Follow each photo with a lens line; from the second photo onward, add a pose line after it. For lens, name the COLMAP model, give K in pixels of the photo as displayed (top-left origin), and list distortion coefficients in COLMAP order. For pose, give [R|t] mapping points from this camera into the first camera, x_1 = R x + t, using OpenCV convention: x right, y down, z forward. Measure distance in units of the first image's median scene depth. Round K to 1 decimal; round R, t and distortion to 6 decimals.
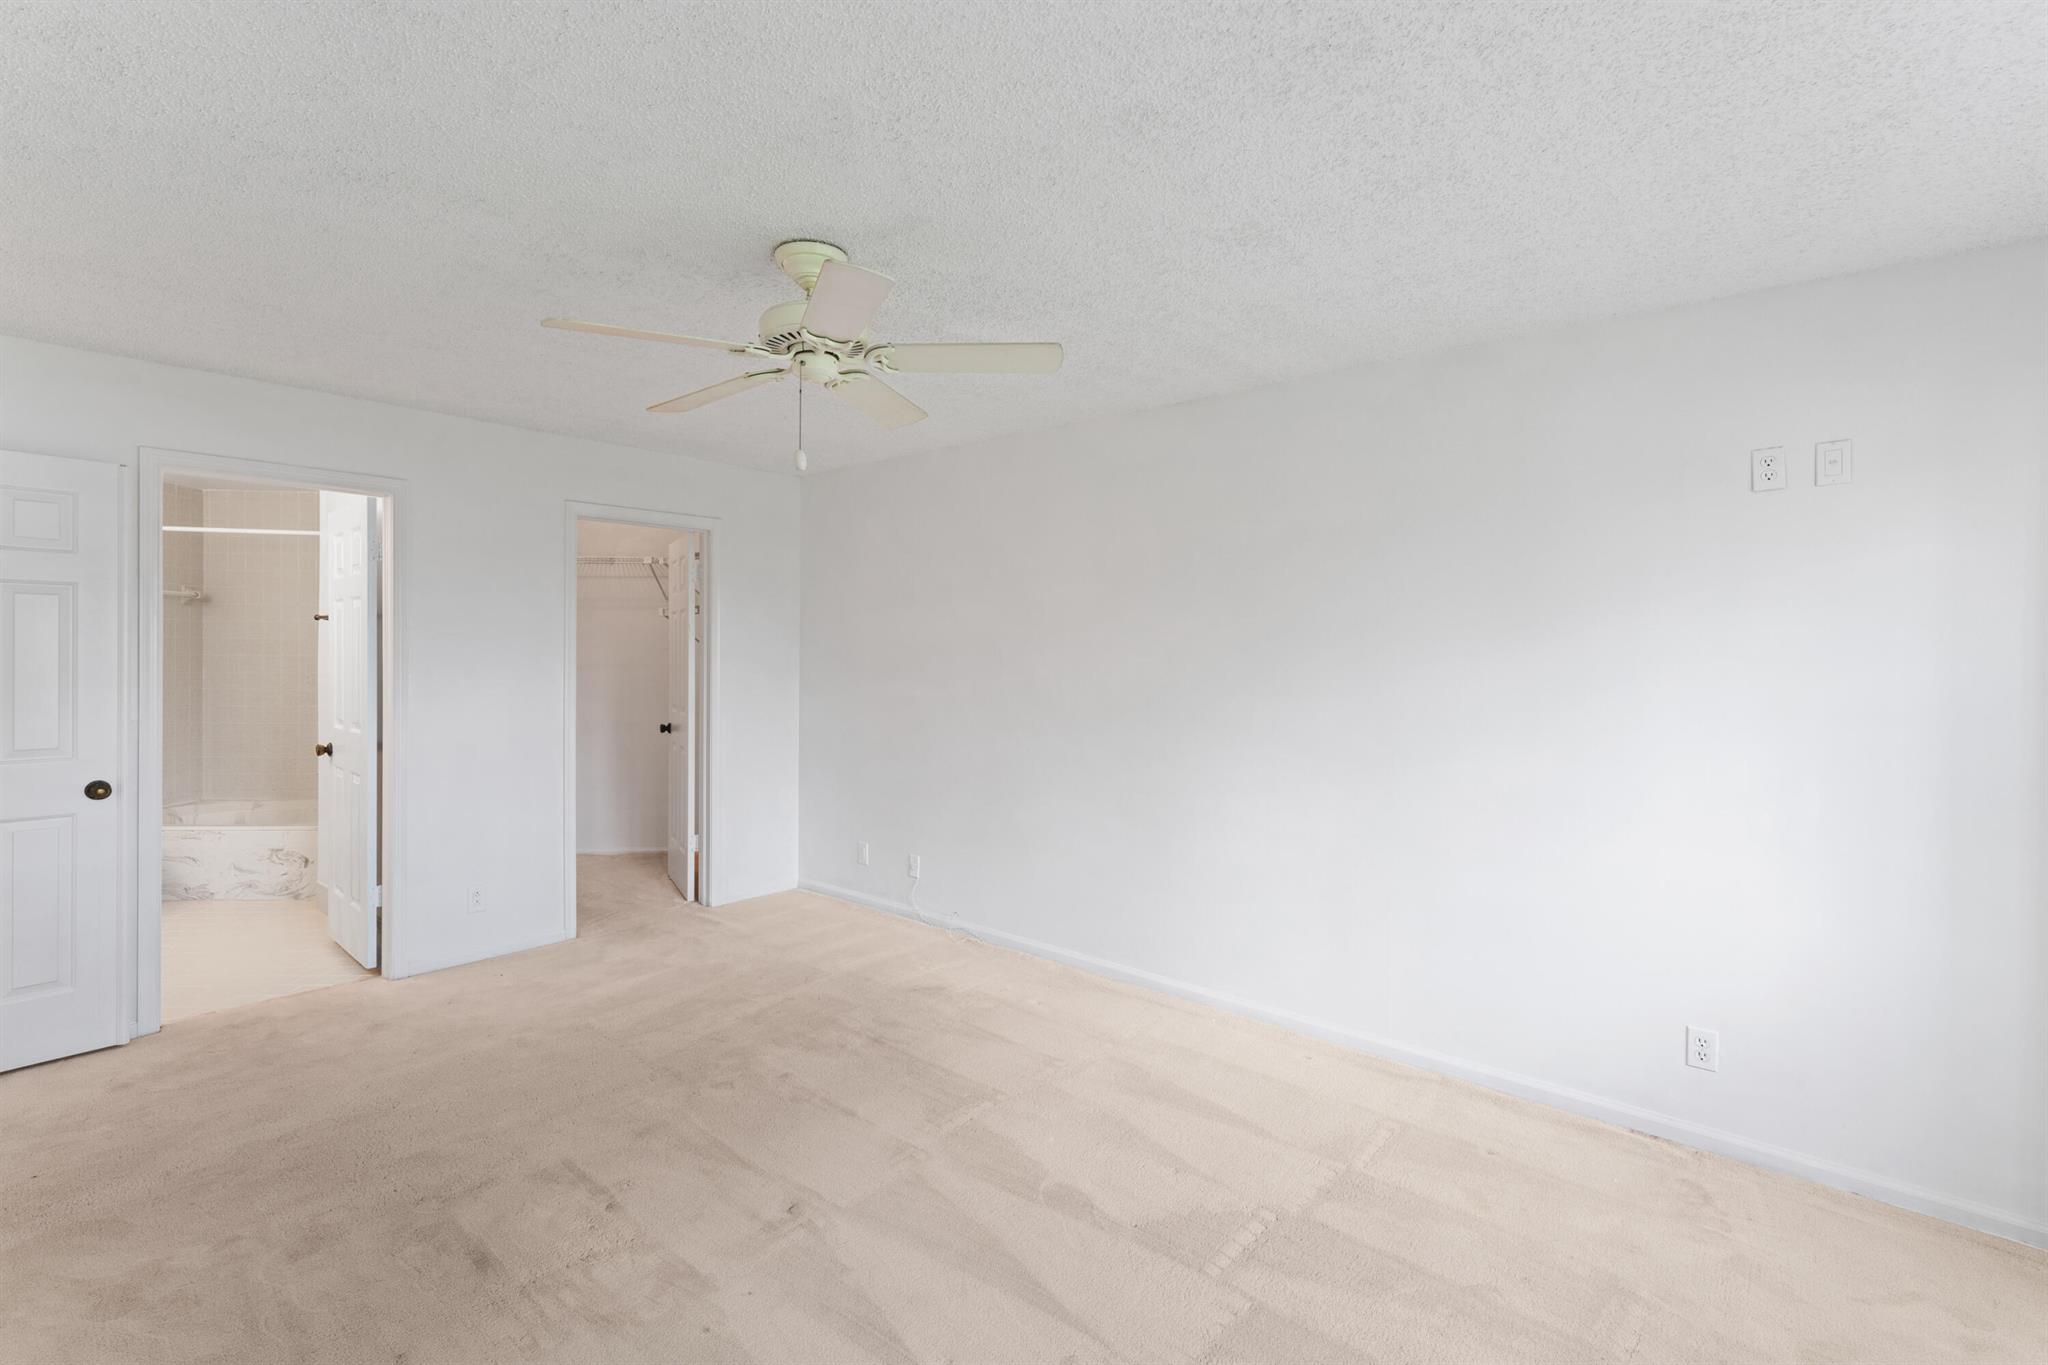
lens RADIAL K [[919.7, 0, 1014.9], [0, 919.7, 650.5], [0, 0, 1]] dist [-0.001628, 0.000898]
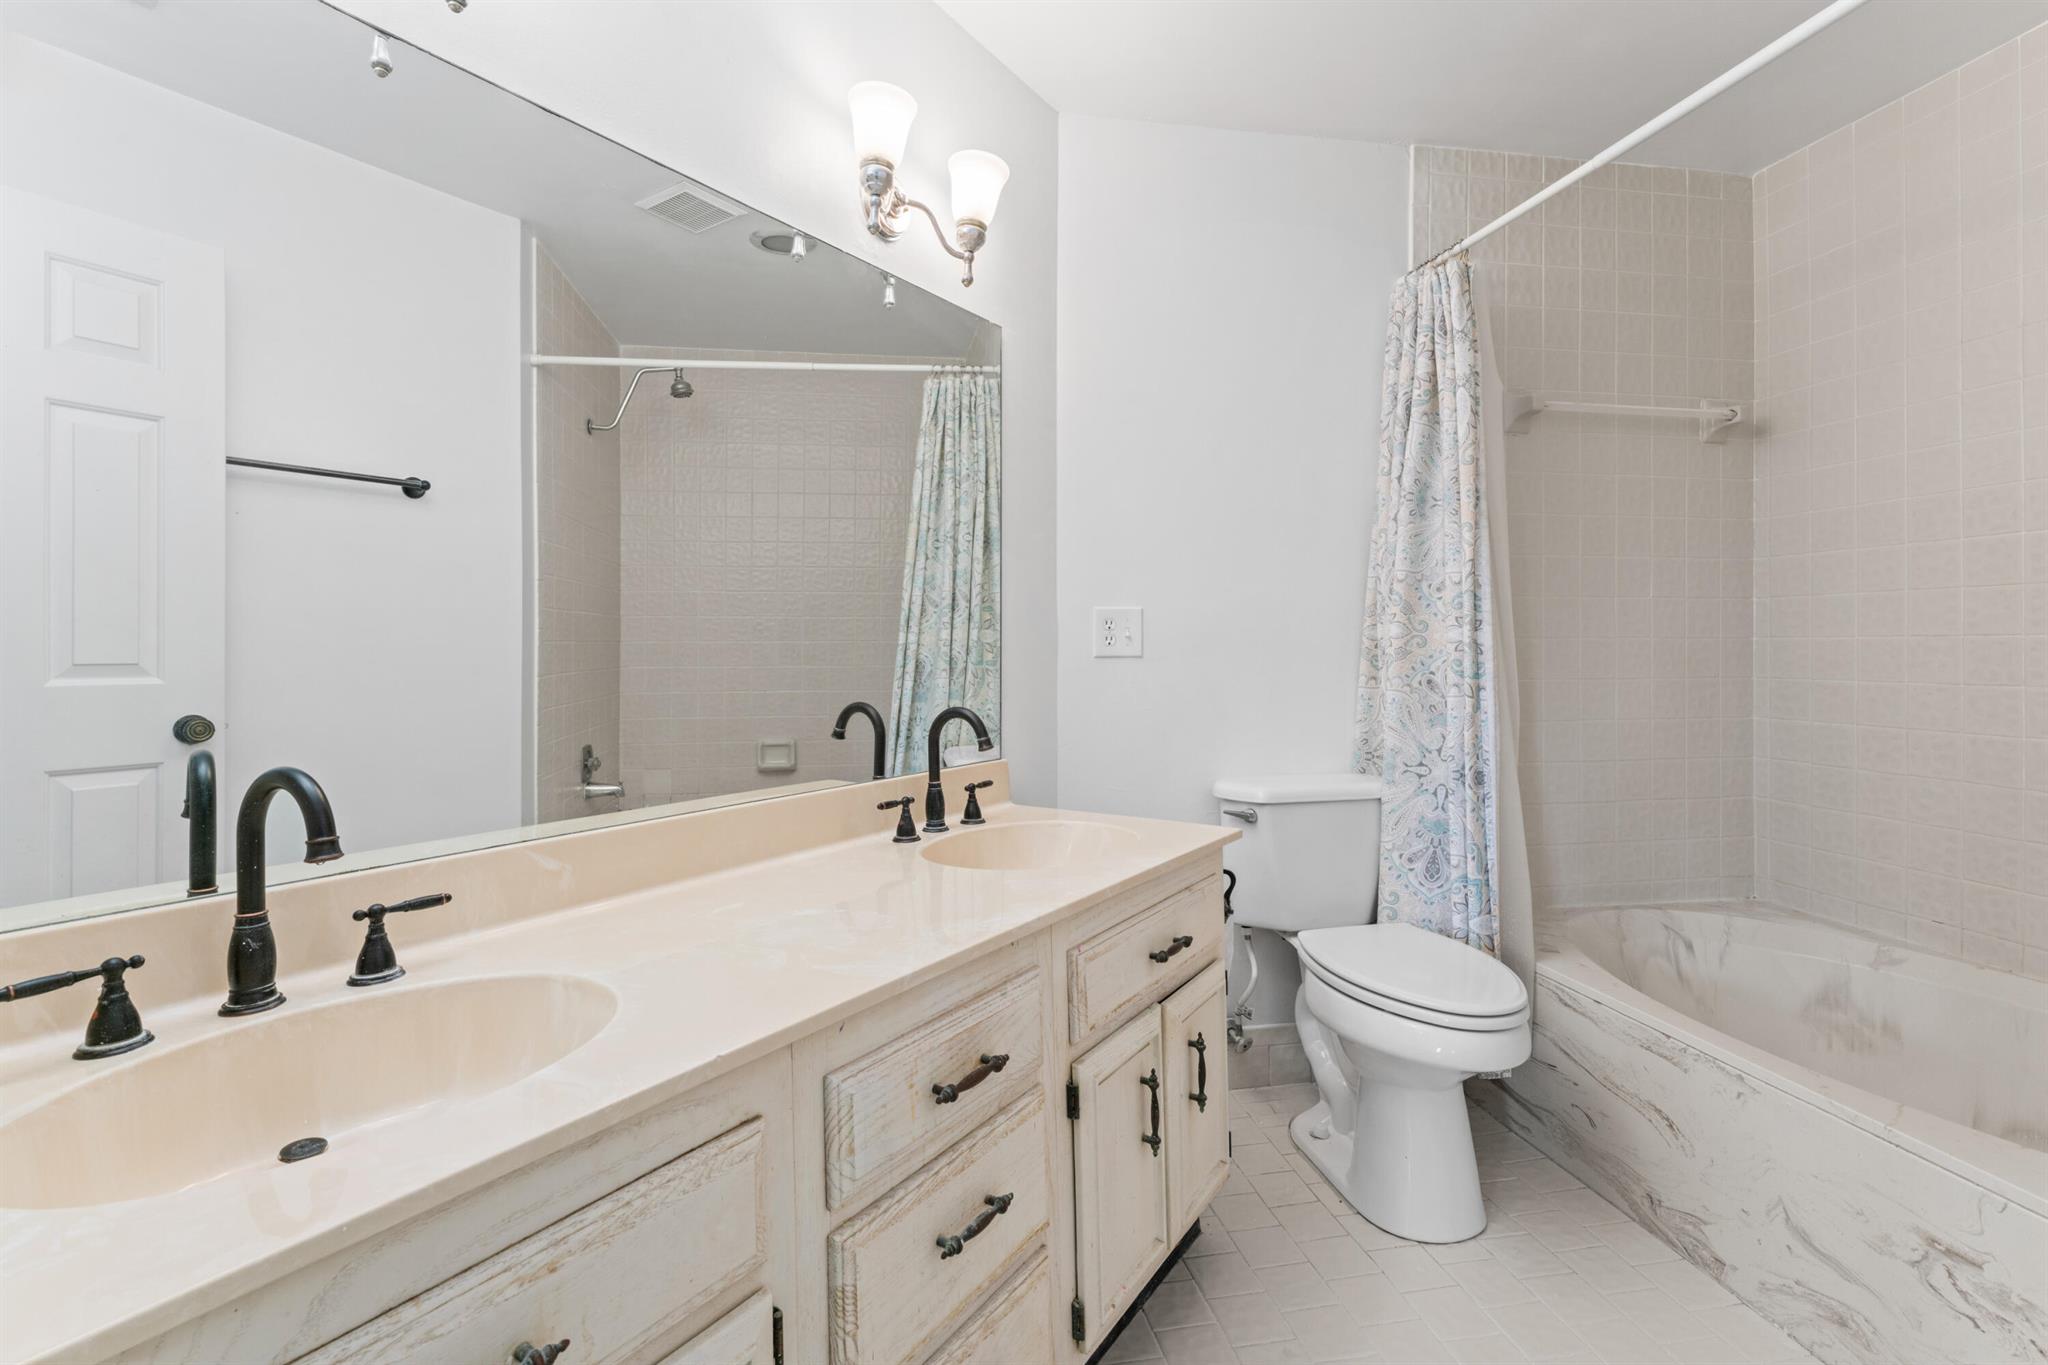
lens RADIAL K [[912.5, 0, 1030.9], [0, 912.5, 667.1], [0, 0, 1]] dist [-0.004968, 0.002062]
pose [[0.110942, 0.005560, -0.993811, -0.781467], [0.007216, 0.999953, 0.006400, 0.077216], [0.993801, -0.007882, 0.110897, 0.967590]]
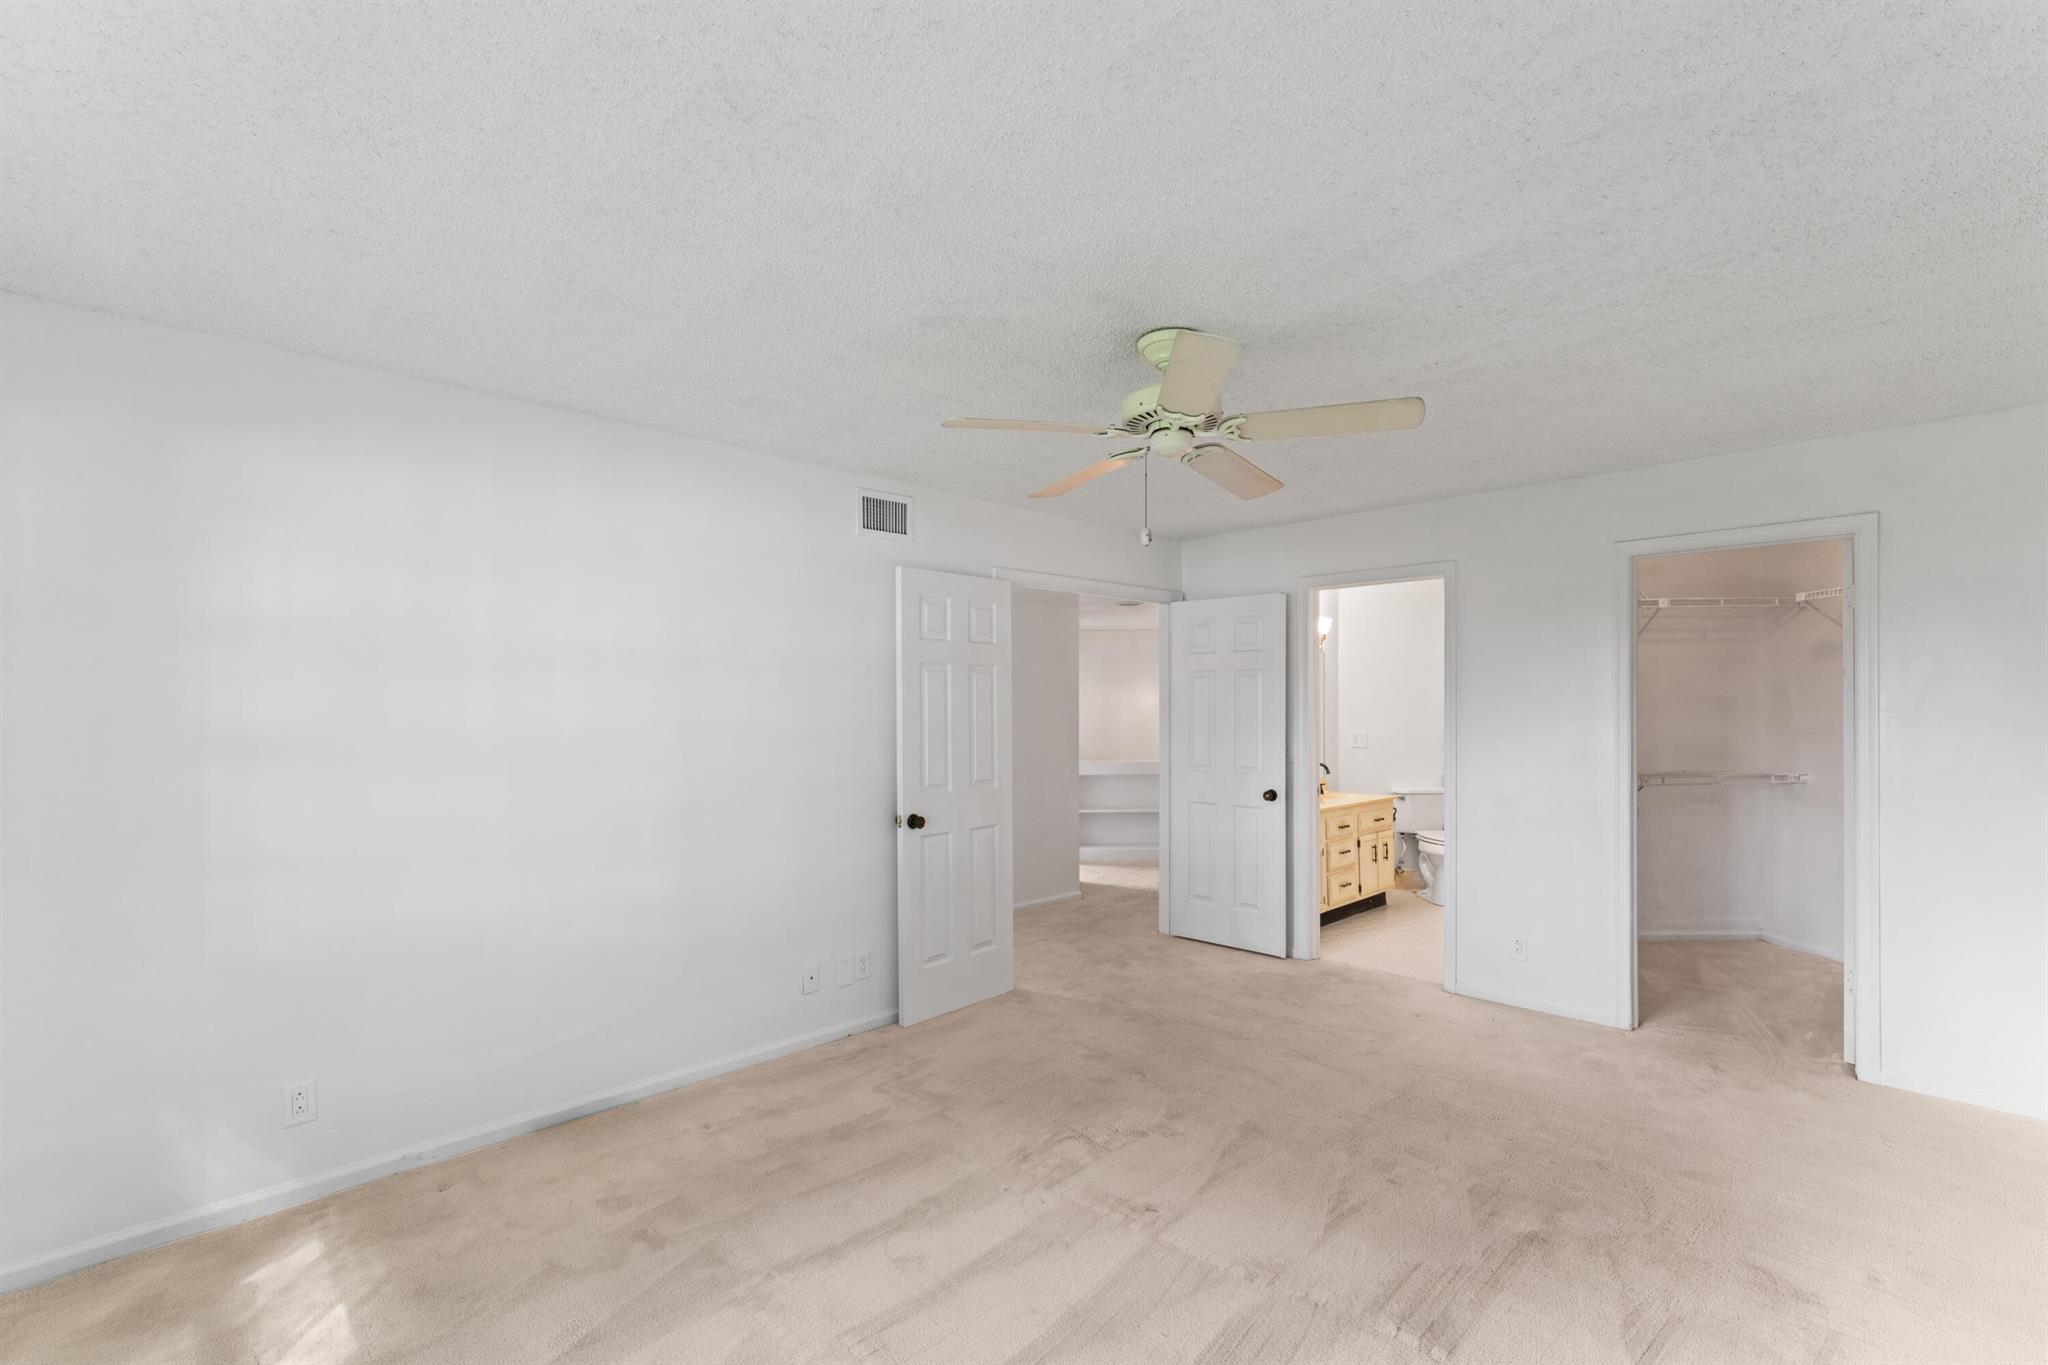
lens RADIAL K [[912.5, 0, 1015.0], [0, 912.5, 695.2], [0, 0, 1]] dist [-0.004968, 0.002062]
pose [[-0.088778, -0.015856, -0.995925, 0.534715], [0.006187, 0.999845, -0.016470, -0.001938], [0.996032, -0.007624, -0.088666, 0.564202]]
